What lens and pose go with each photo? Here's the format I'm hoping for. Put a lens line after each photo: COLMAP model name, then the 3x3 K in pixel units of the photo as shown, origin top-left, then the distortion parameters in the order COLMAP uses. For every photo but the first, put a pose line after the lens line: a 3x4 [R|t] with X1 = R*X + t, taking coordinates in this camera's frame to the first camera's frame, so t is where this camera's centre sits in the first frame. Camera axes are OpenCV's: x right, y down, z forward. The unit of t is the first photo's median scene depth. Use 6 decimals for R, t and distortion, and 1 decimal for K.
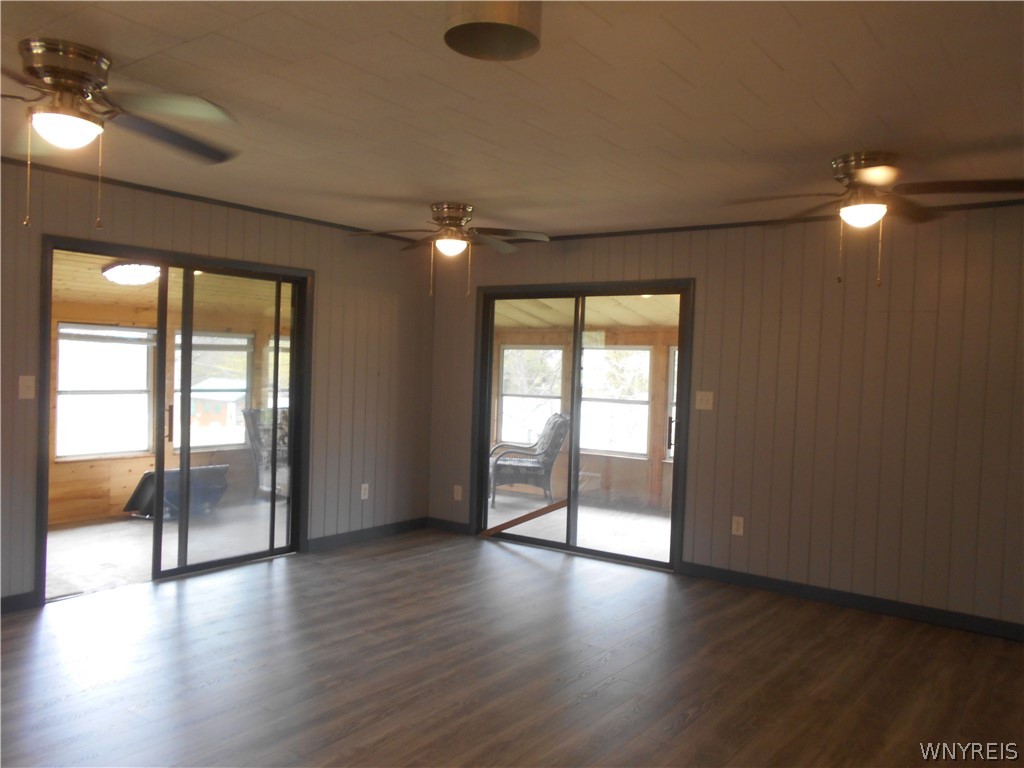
lens RADIAL K [[809.8, 0, 525.7], [0, 809.8, 362.7], [0, 0, 1]] dist [-0.008735, 0.028811]
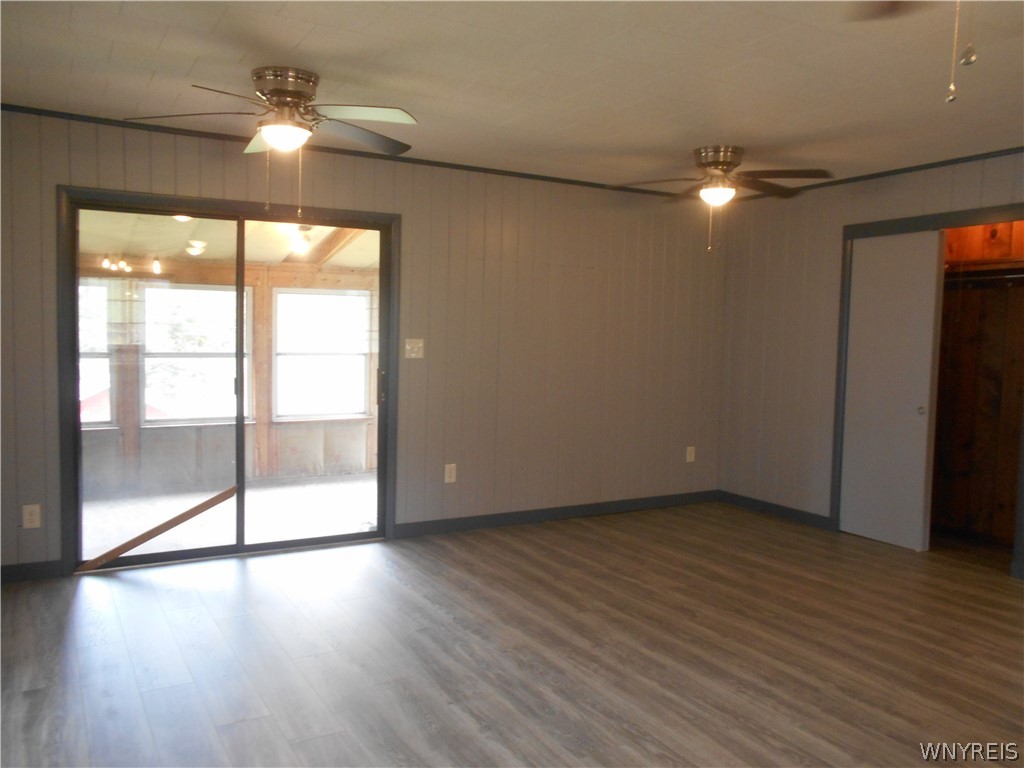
lens RADIAL K [[809.8, 0, 513.3], [0, 809.8, 355.3], [0, 0, 1]] dist [-0.008735, 0.028811]
pose [[0.417509, -0.050928, 0.907245, -0.580642], [-0.015281, 0.997893, 0.063048, -0.007054], [-0.908544, -0.040187, 0.415851, 0.501309]]
